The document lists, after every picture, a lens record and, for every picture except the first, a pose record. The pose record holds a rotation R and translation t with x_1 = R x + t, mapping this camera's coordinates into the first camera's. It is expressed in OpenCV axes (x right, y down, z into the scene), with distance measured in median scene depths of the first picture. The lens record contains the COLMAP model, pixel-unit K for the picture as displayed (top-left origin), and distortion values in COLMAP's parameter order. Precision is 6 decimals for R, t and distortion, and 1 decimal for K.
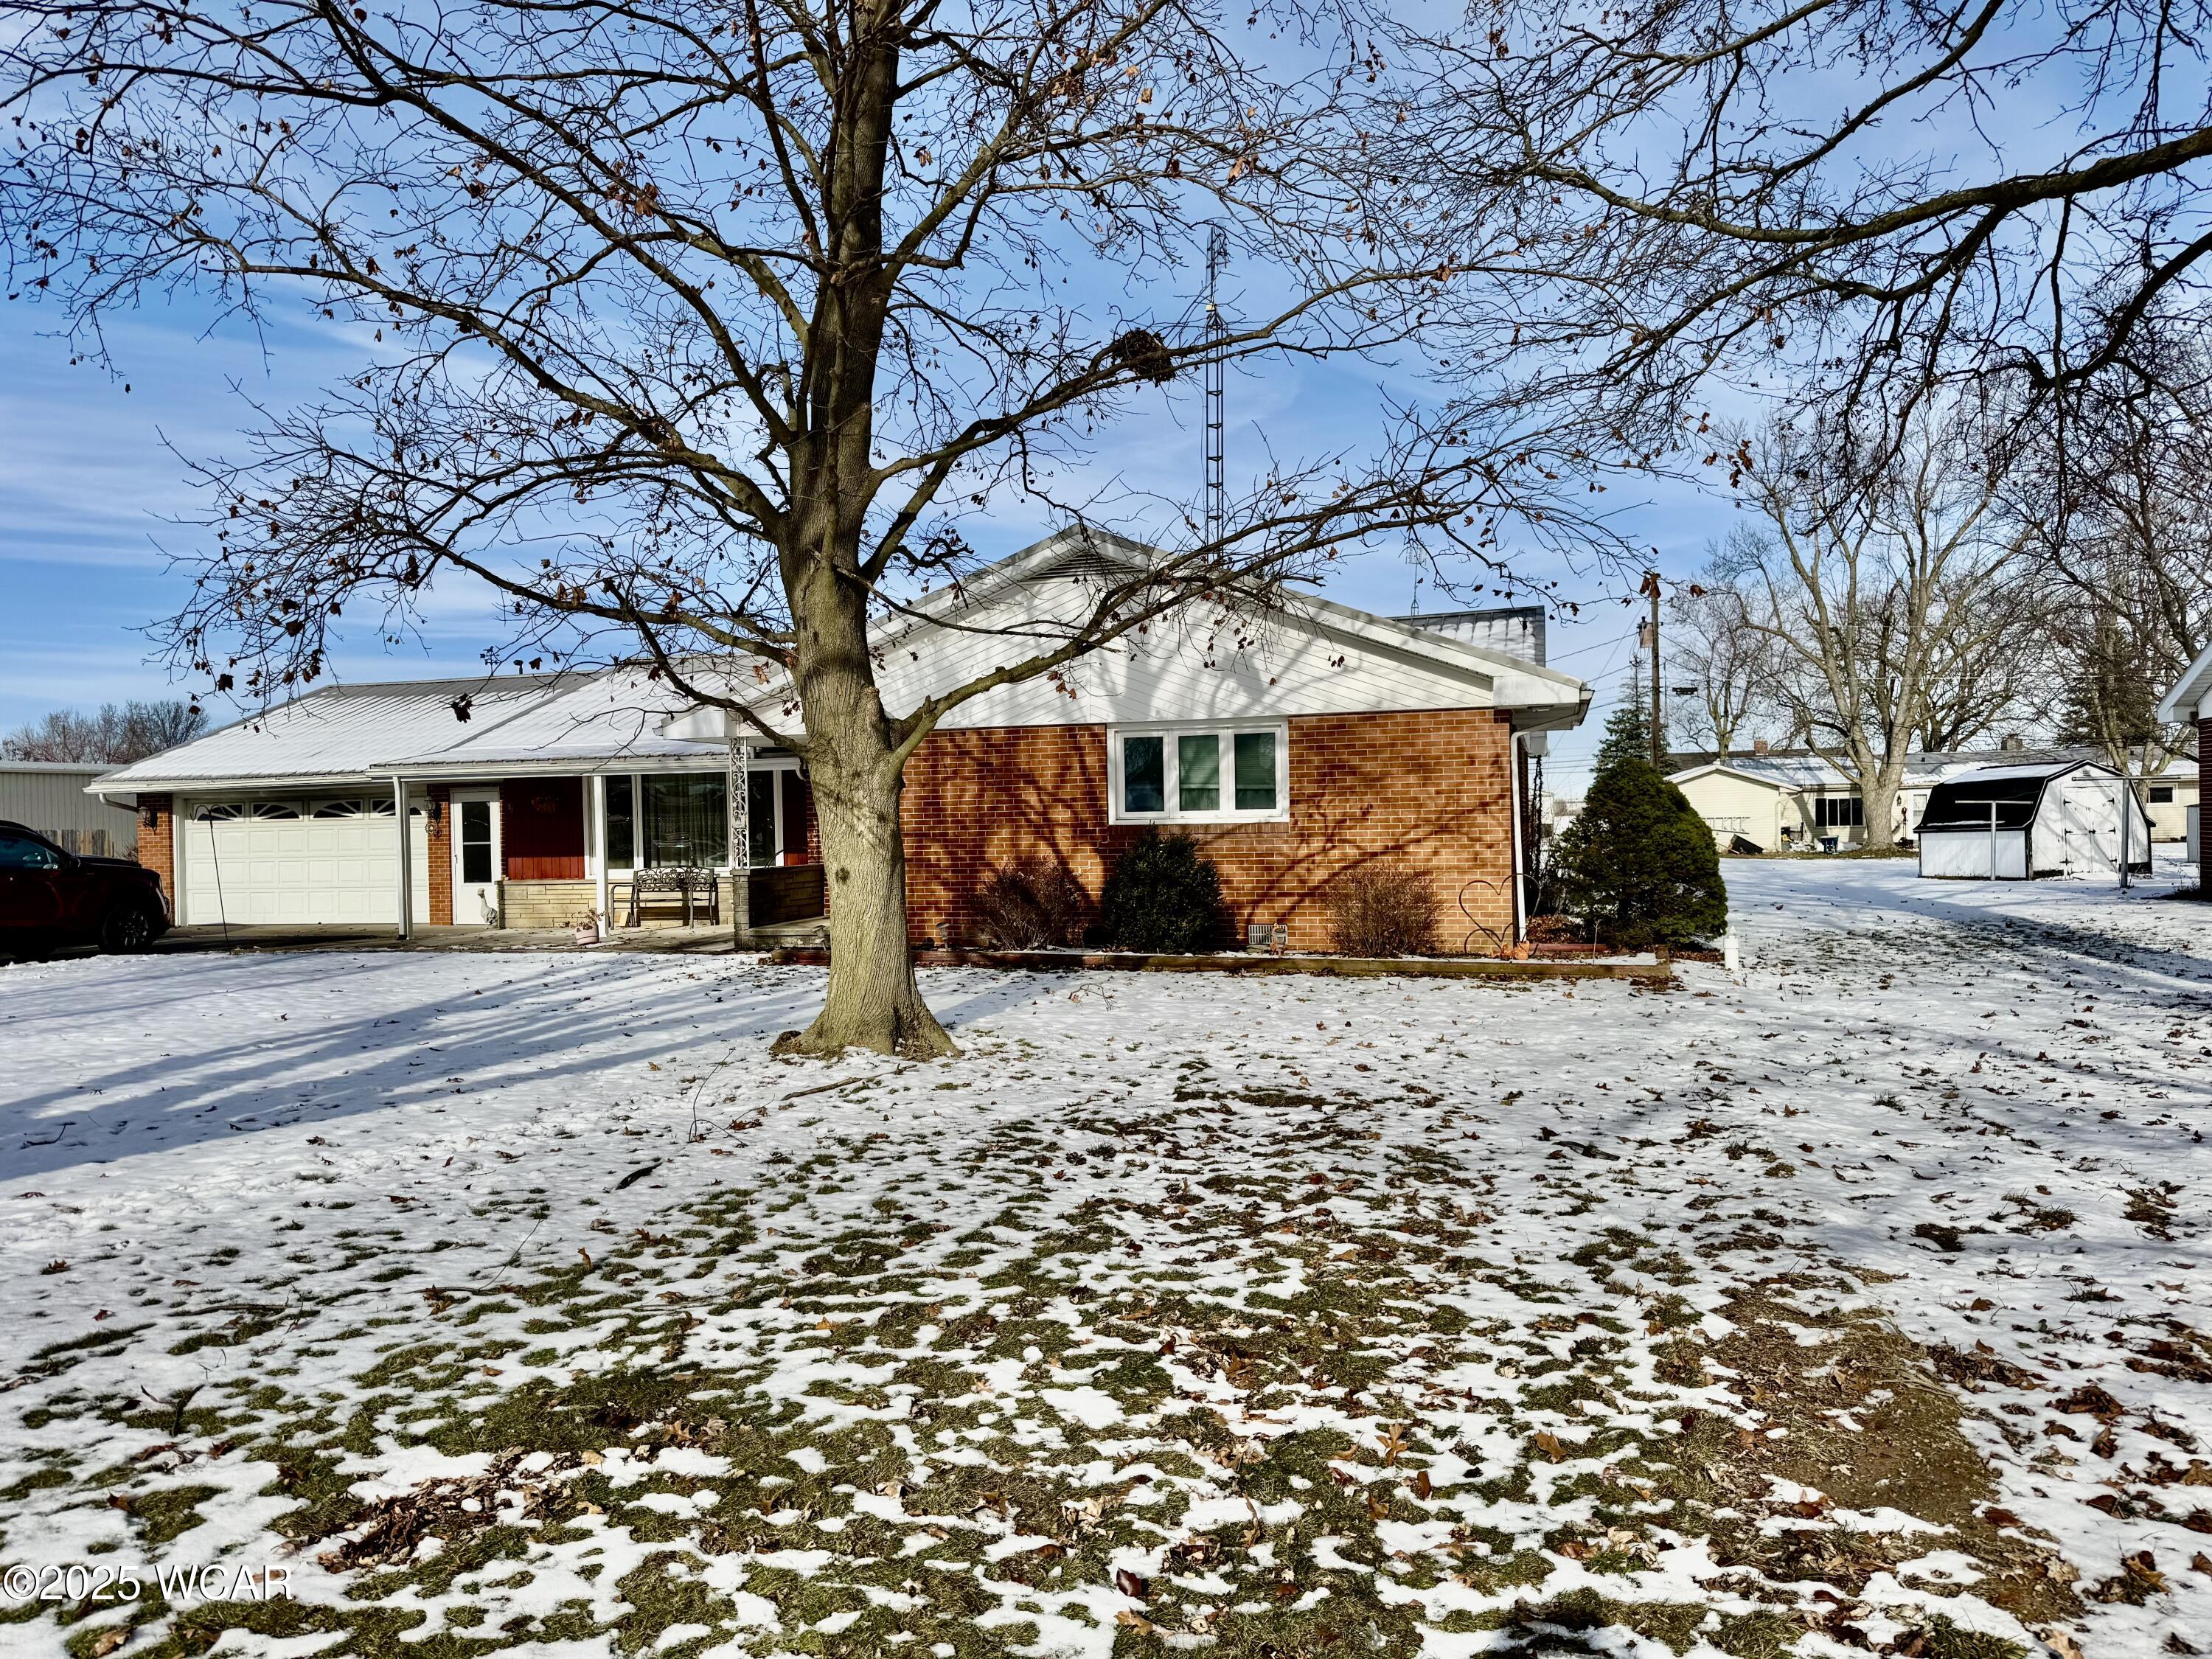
lens RADIAL K [[1524.0, 0, 1106.0], [0, 1524.0, 829.5], [0, 0, 1]] dist [0.110064, -0.175727]
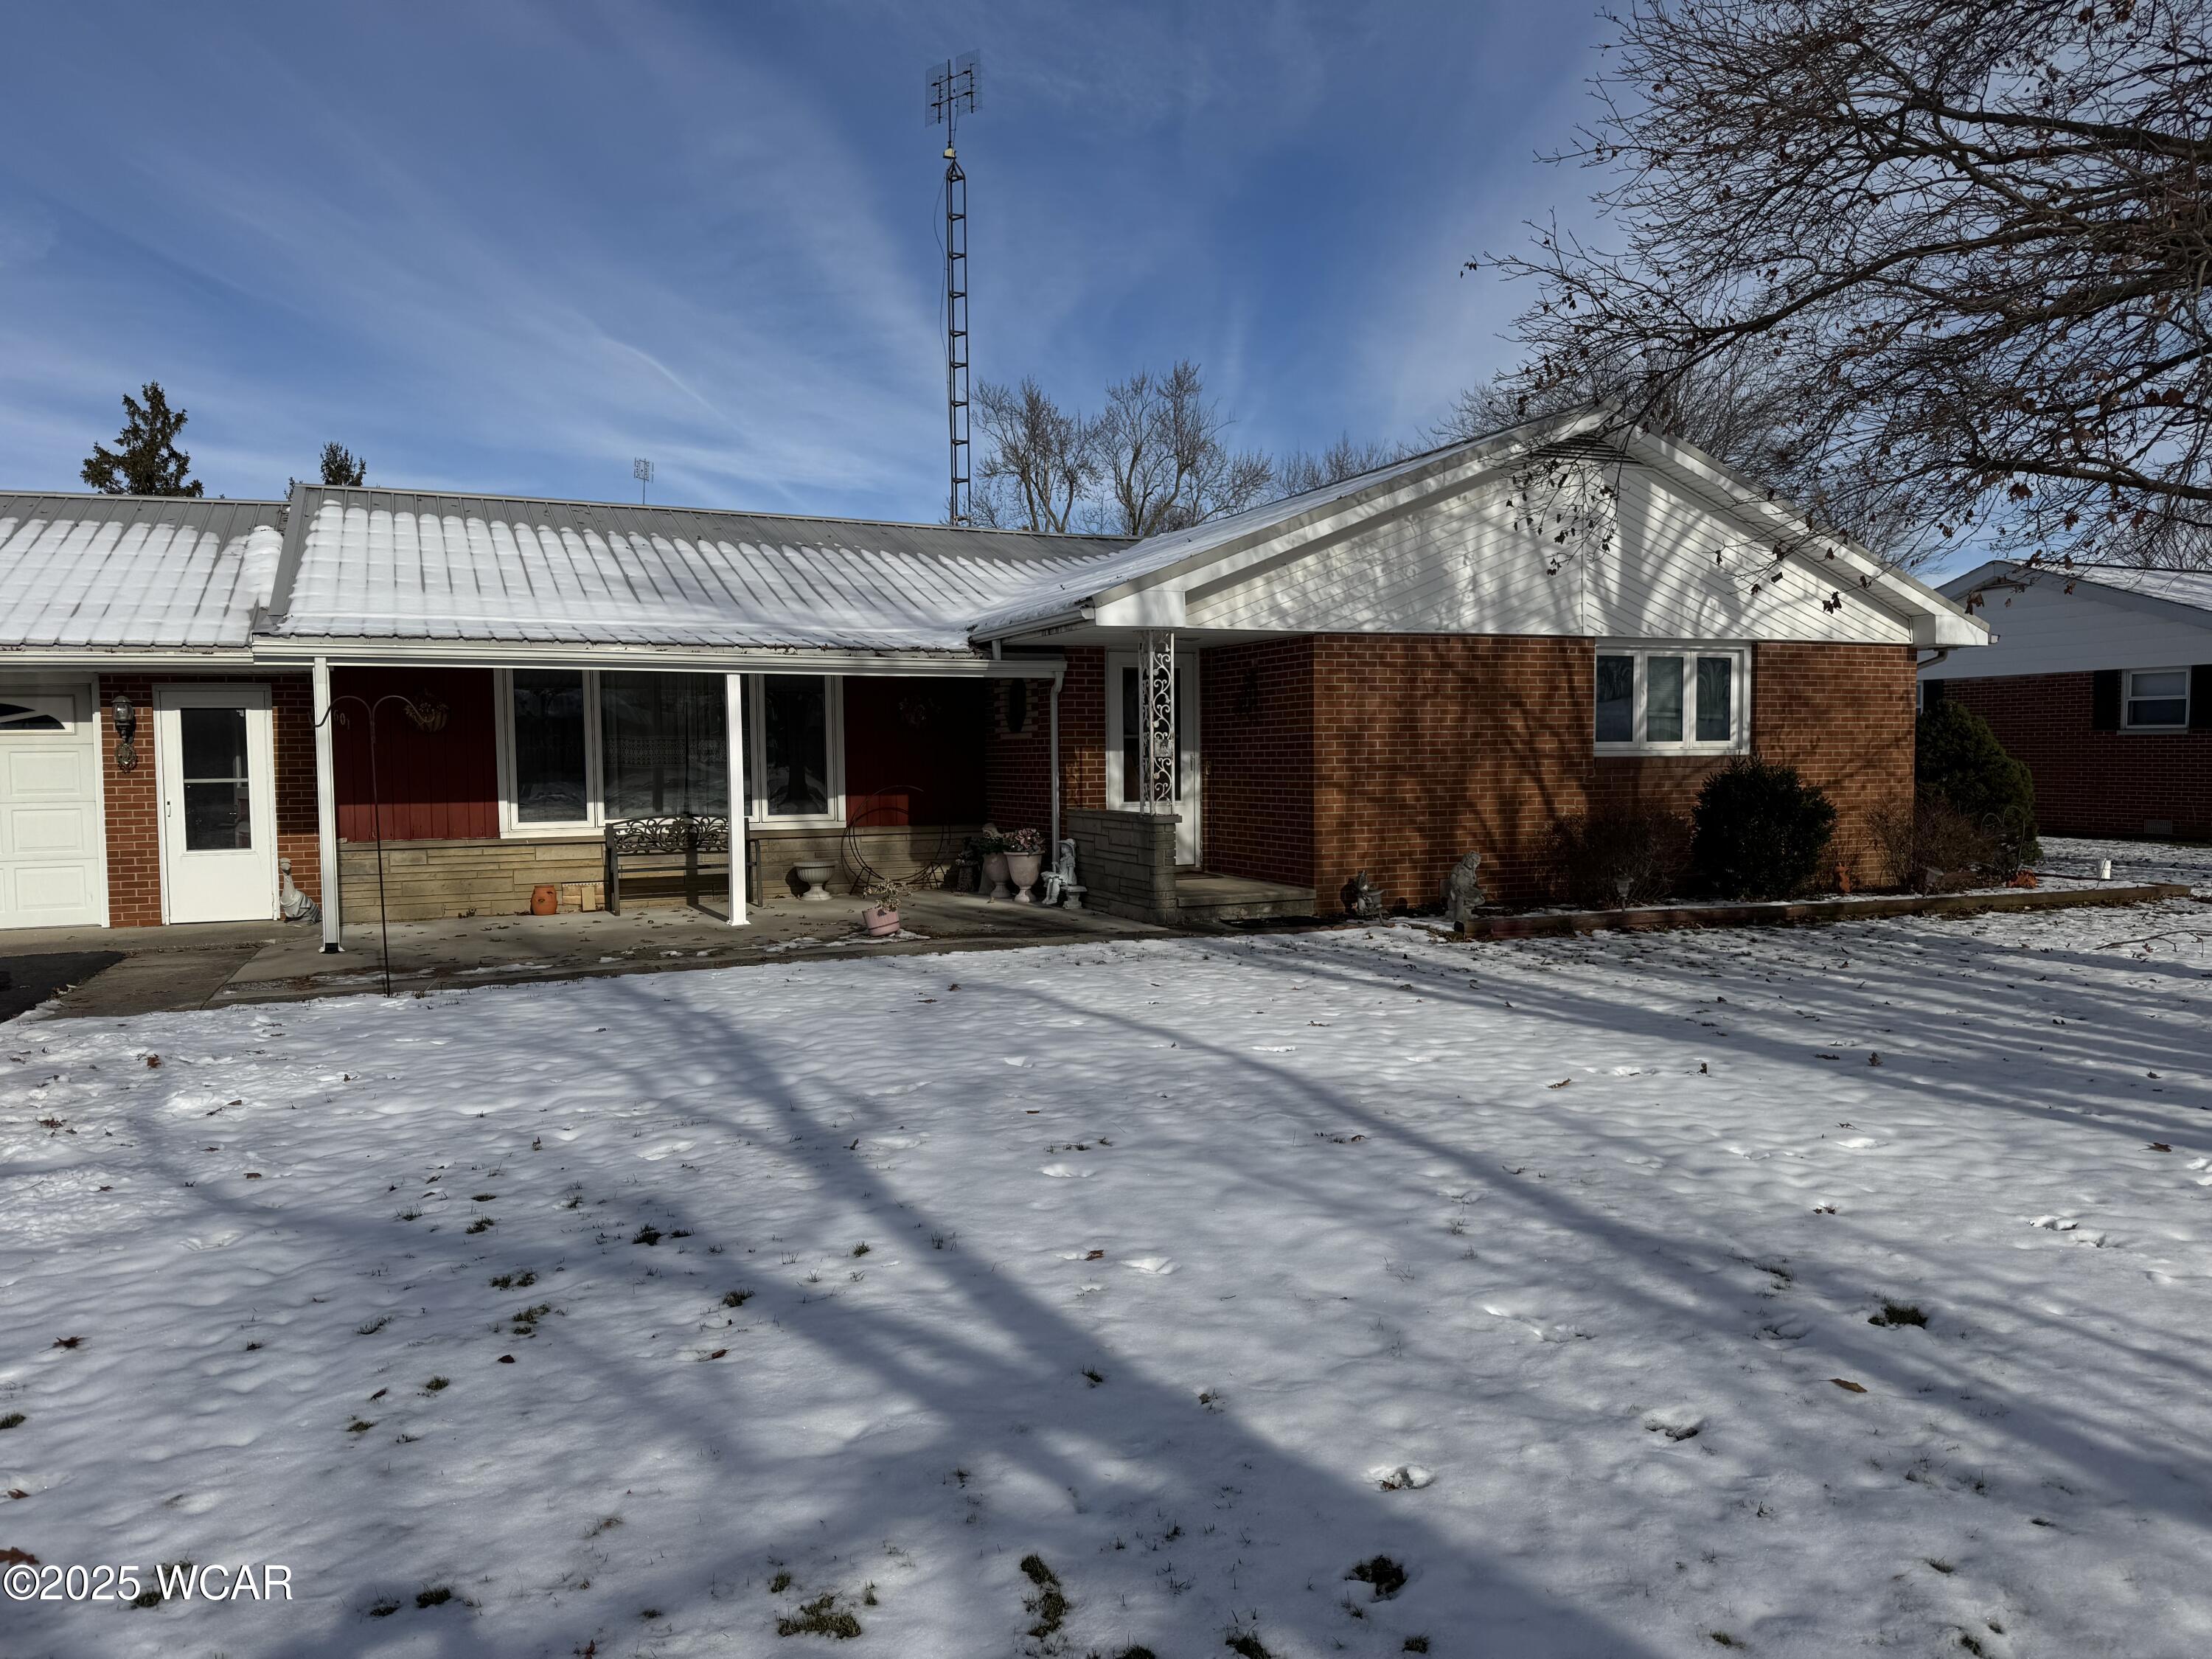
lens RADIAL K [[1572.5, 0, 1048.9], [0, 1572.5, 840.2], [0, 0, 1]] dist [0.200532, -0.397416]
pose [[0.768351, -0.021568, 0.639665, -0.802839], [-0.002727, 0.999313, 0.036970, 0.011411], [-0.640023, -0.030150, 0.767764, 0.499925]]
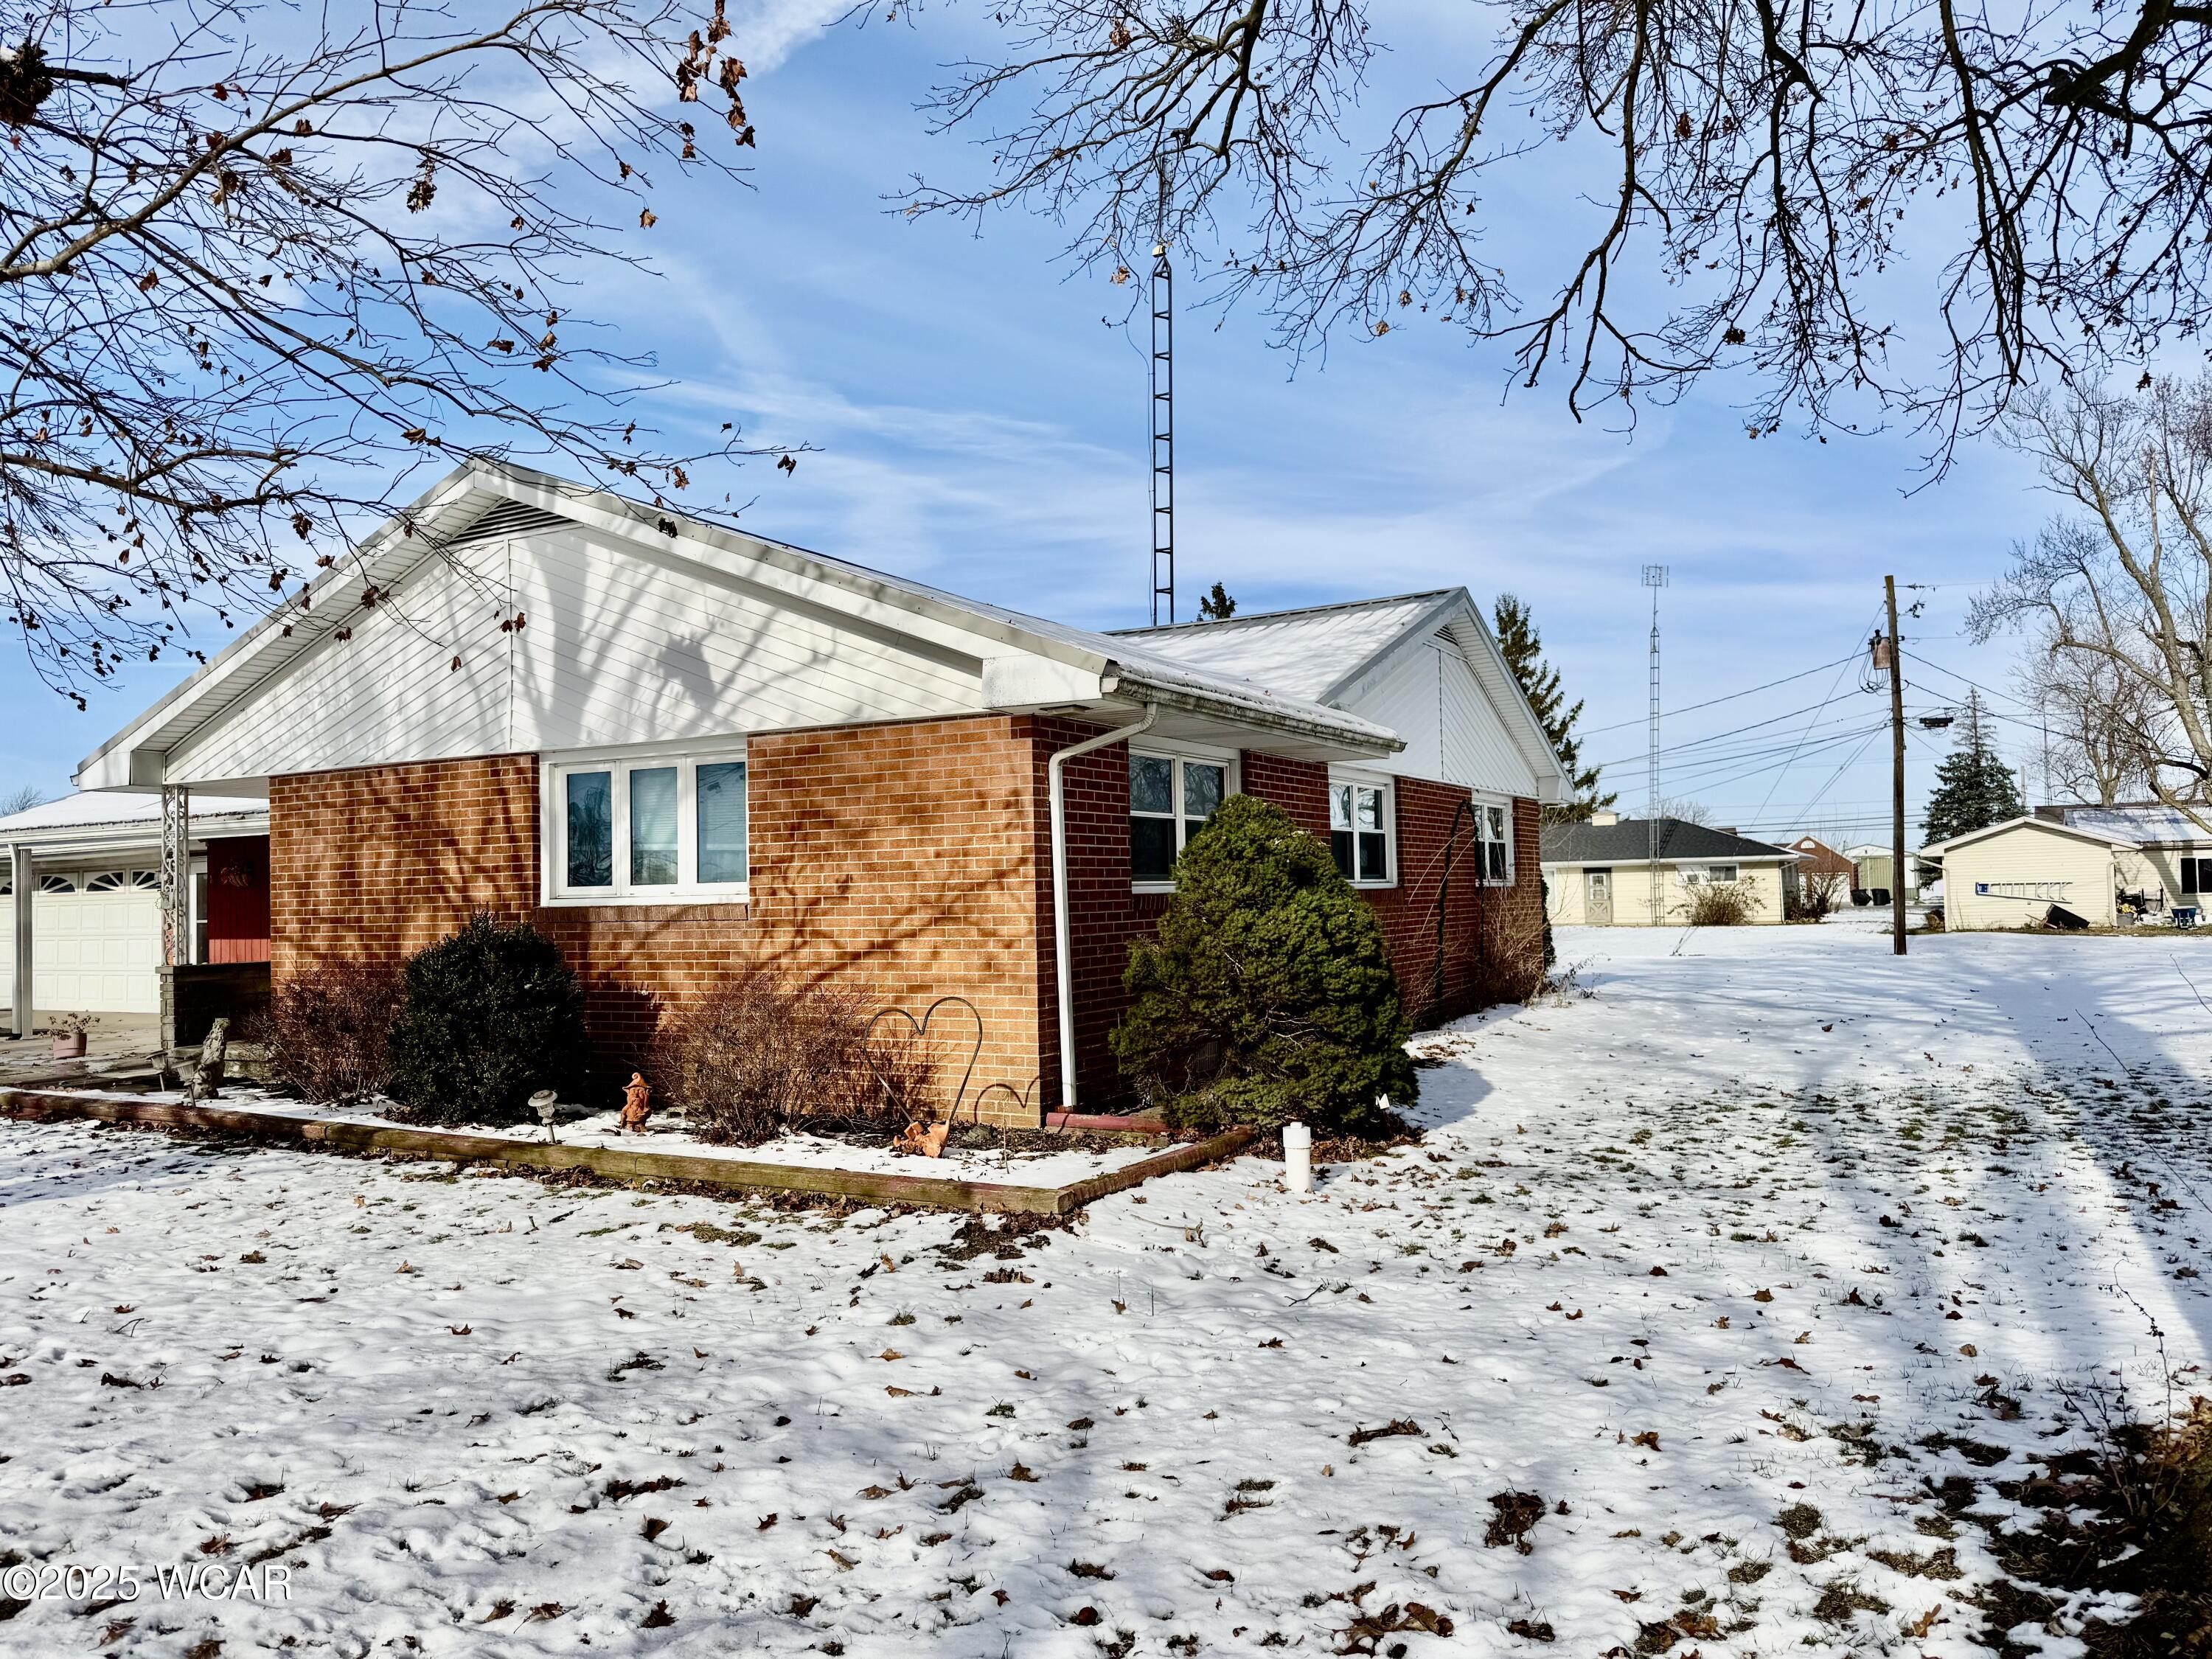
lens RADIAL K [[1524.0, 0, 1106.0], [0, 1524.0, 829.5], [0, 0, 1]] dist [0.110064, -0.175727]
pose [[0.975239, -0.010273, -0.220915, 0.385976], [0.001027, 0.999120, -0.041924, -0.008081], [0.221151, 0.040659, 0.974392, 0.401422]]
